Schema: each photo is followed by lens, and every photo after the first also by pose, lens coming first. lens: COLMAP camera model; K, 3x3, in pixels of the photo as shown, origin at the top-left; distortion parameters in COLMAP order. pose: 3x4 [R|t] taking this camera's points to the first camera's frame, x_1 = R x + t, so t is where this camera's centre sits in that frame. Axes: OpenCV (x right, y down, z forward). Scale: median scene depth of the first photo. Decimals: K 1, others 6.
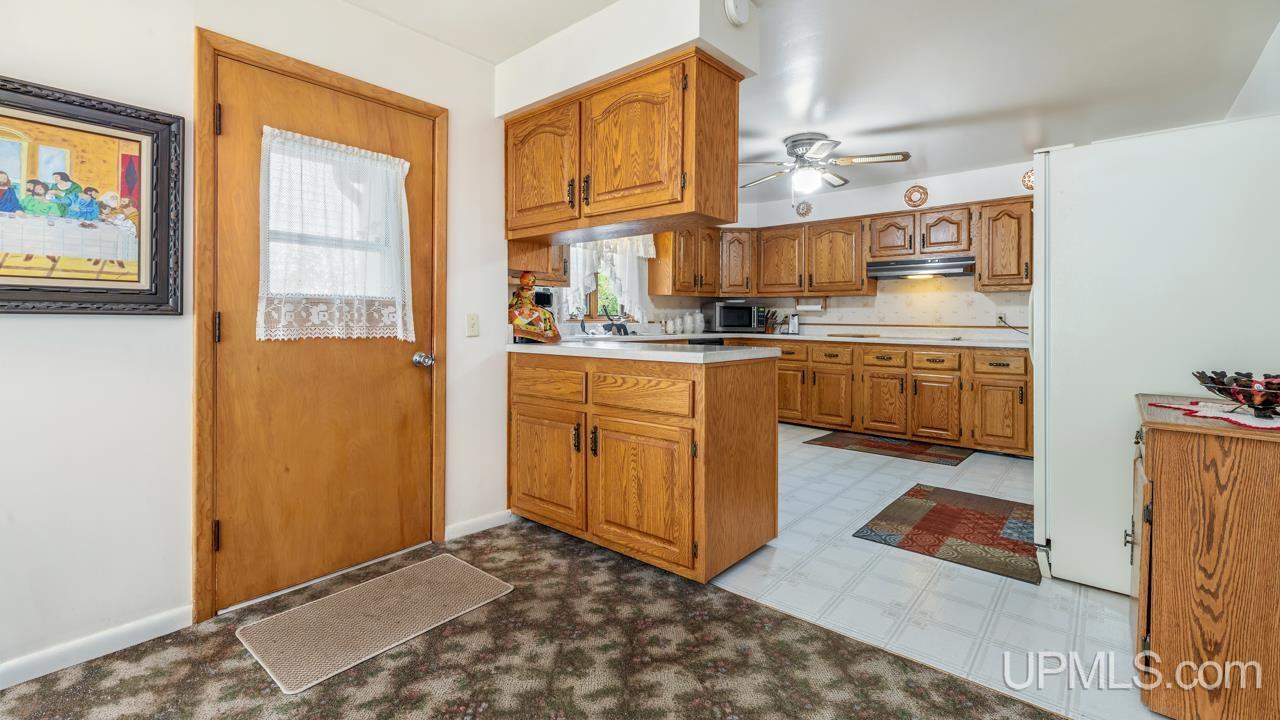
lens RADIAL K [[552.5, 0, 629.8], [0, 552.5, 316.9], [0, 0, 1]] dist [-0.000623, 0.000379]
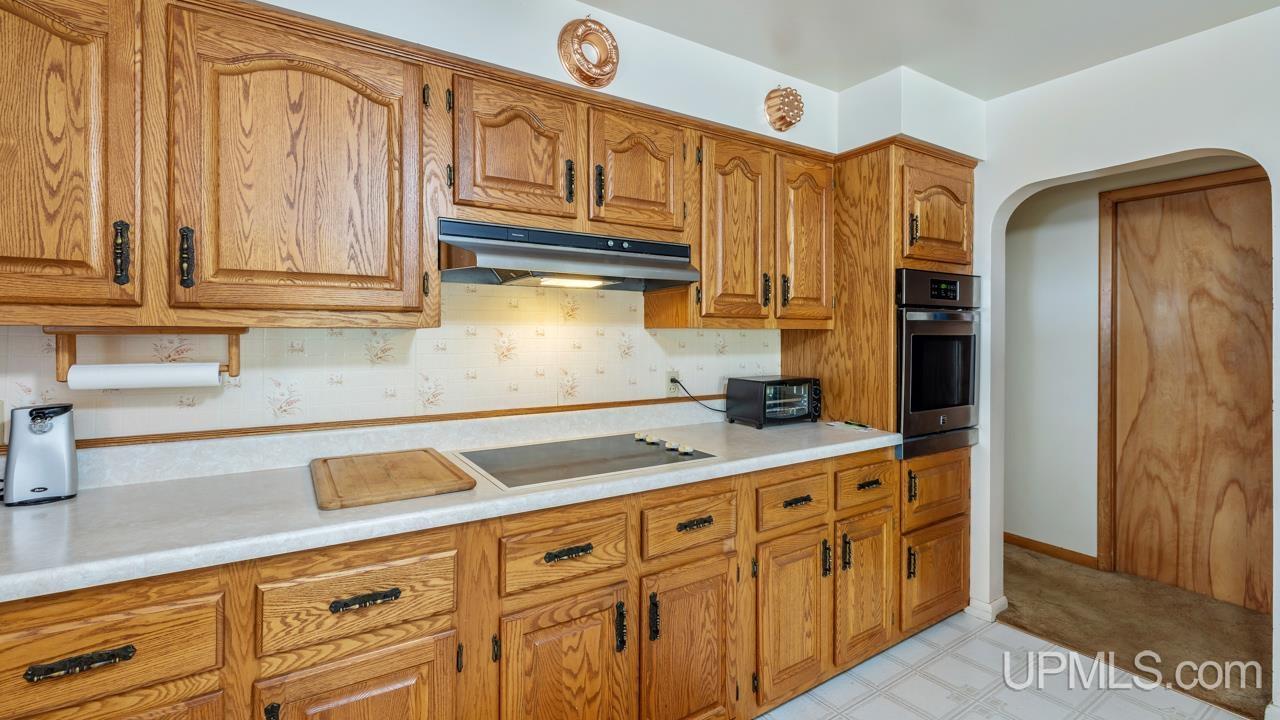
lens RADIAL K [[552.5, 0, 643.2], [0, 552.5, 332.5], [0, 0, 1]] dist [-0.000623, 0.000379]
pose [[0.266174, -0.009915, 0.963874, 0.219904], [-0.007278, 0.999898, 0.012296, -0.053266], [-0.963897, -0.010288, 0.266075, 1.025372]]
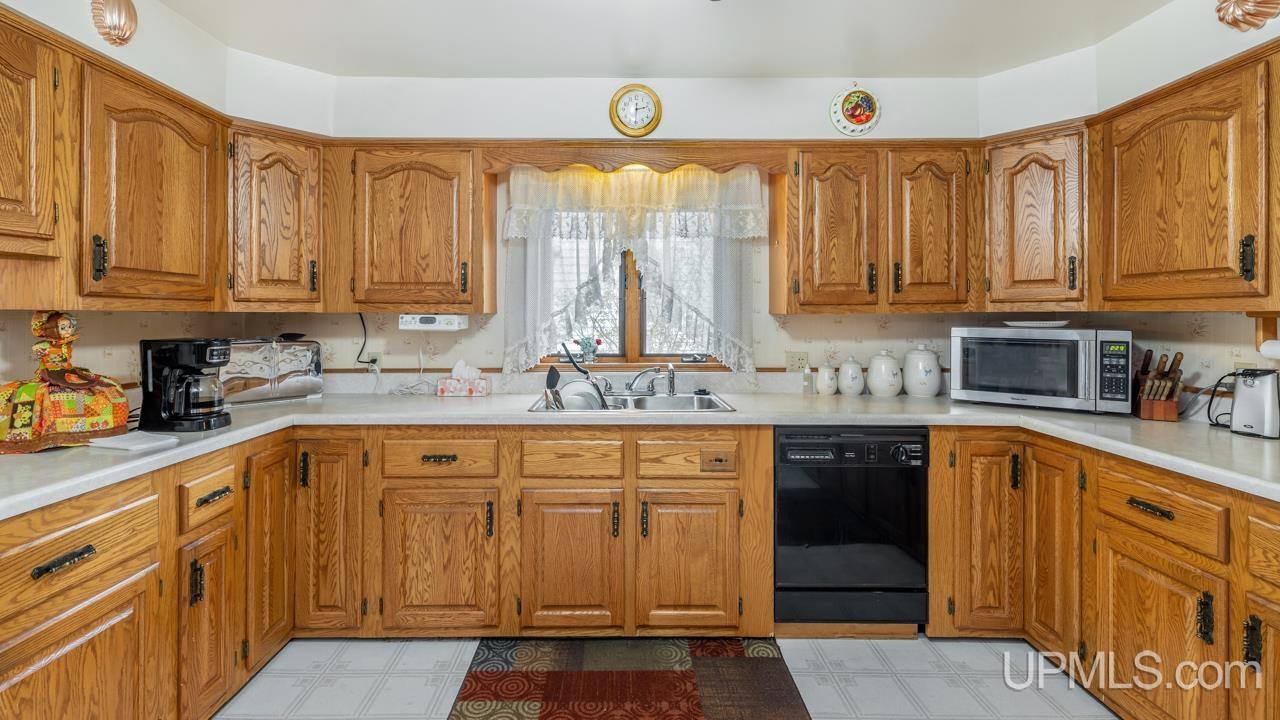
lens RADIAL K [[552.5, 0, 619.8], [0, 552.5, 314.1], [0, 0, 1]] dist [-0.000623, 0.000379]
pose [[0.657287, -0.007526, -0.753603, 0.419878], [0.006872, 0.999968, -0.003992, -0.050670], [0.753609, -0.002555, 0.657318, 0.775744]]
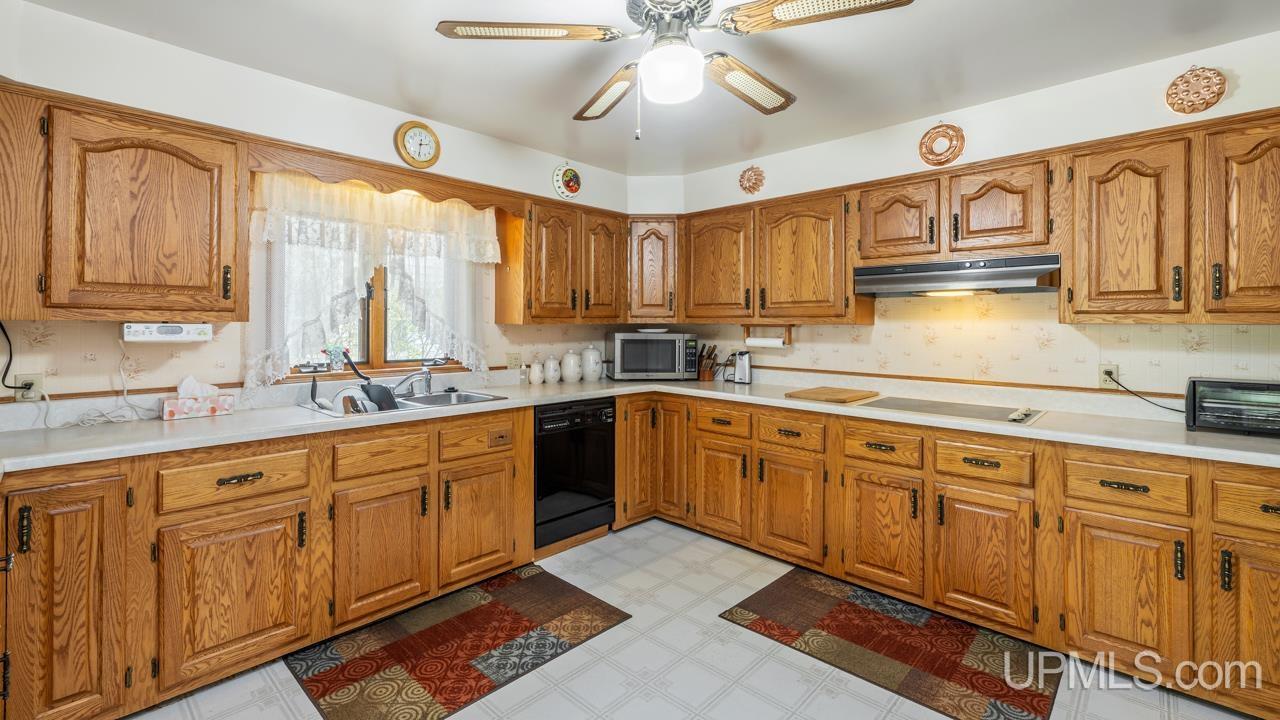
lens RADIAL K [[552.5, 0, 629.2], [0, 552.5, 321.2], [0, 0, 1]] dist [-0.000623, 0.000379]
pose [[0.999036, -0.002452, -0.043841, 0.278646], [0.002333, 0.999993, -0.002769, -0.053501], [0.043848, 0.002664, 0.999035, 0.527555]]
